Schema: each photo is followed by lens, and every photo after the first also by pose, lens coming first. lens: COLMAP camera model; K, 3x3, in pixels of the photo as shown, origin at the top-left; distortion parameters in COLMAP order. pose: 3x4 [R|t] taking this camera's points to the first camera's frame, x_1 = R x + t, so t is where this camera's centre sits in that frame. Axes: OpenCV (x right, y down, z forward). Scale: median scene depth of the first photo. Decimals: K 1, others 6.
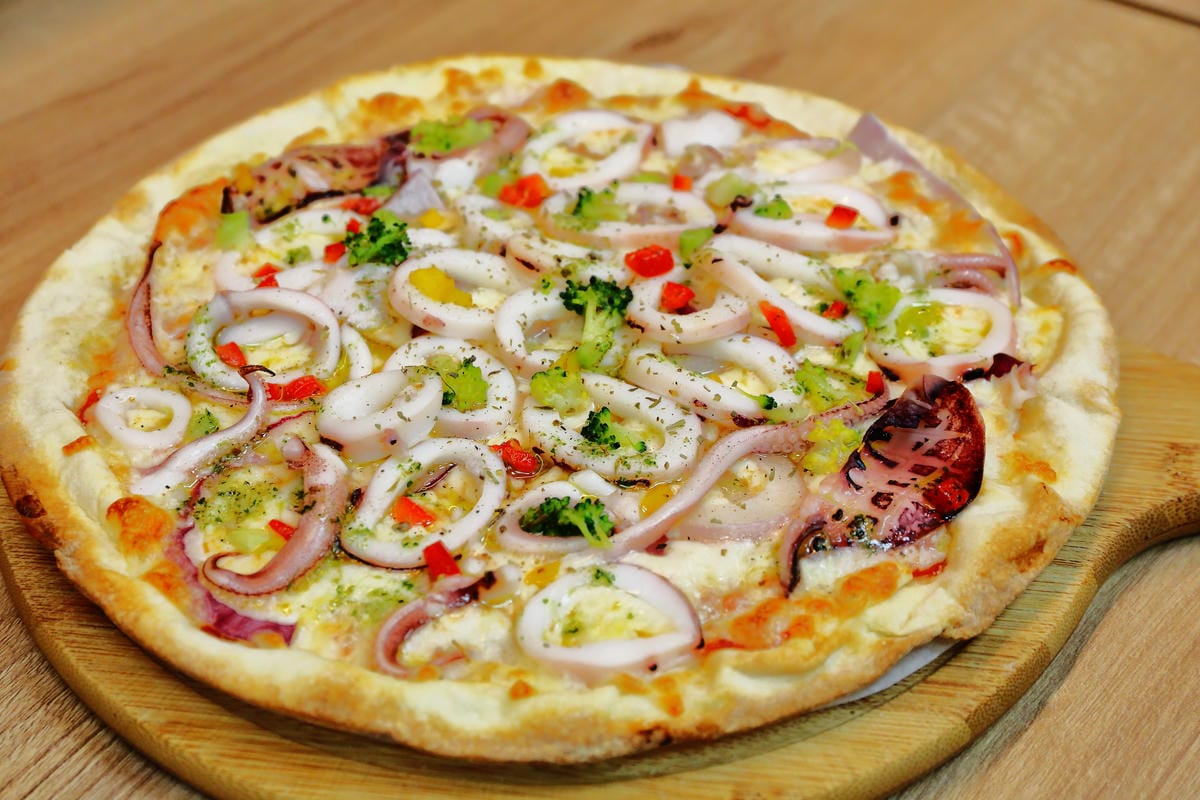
lens RADIAL K [[1953.7, 0, 600.0], [0, 1953.7, 400.0], [0, 0, 1]] dist [0.060263, 0.130686]
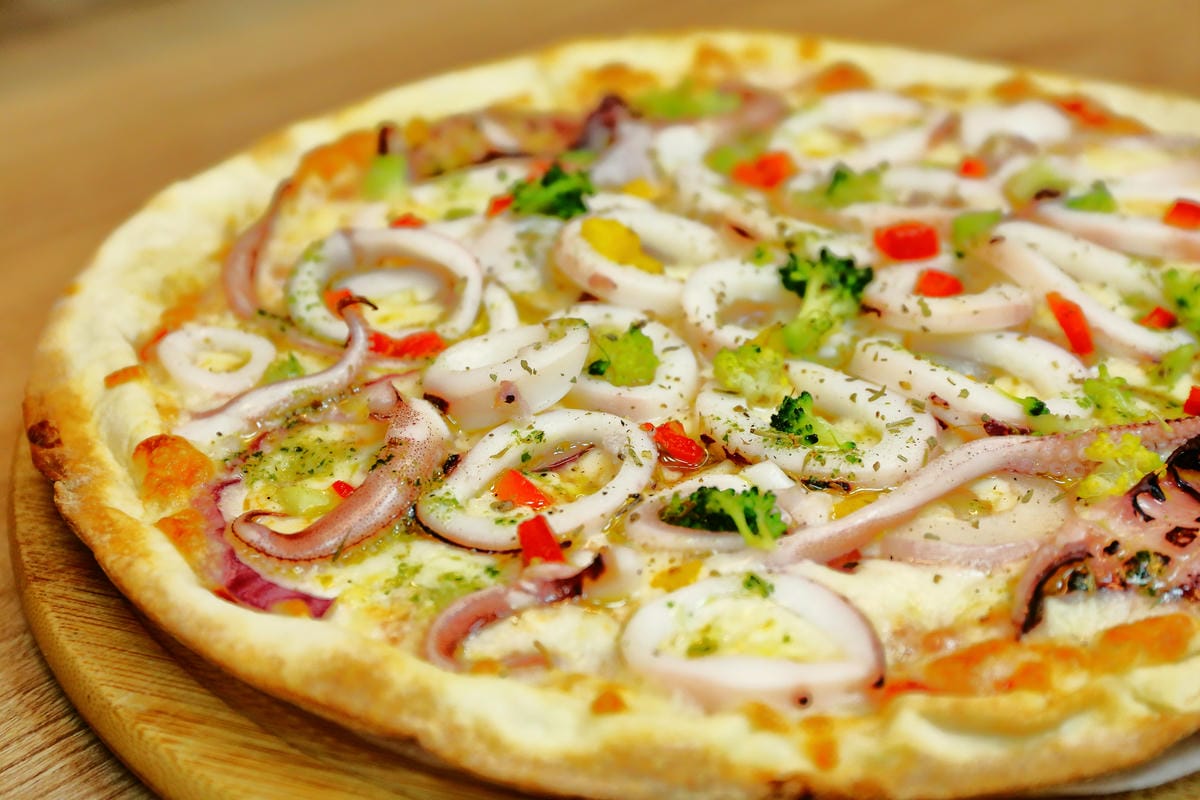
lens RADIAL K [[2283.0, 0, 600.0], [0, 2283.0, 400.0], [0, 0, 1]] dist [0.078340, -0.013669]
pose [[0.971634, 0.075701, -0.224046, 0.122653], [-0.119093, 0.975113, -0.187005, 0.180426], [0.204314, 0.208383, 0.956469, 0.172369]]
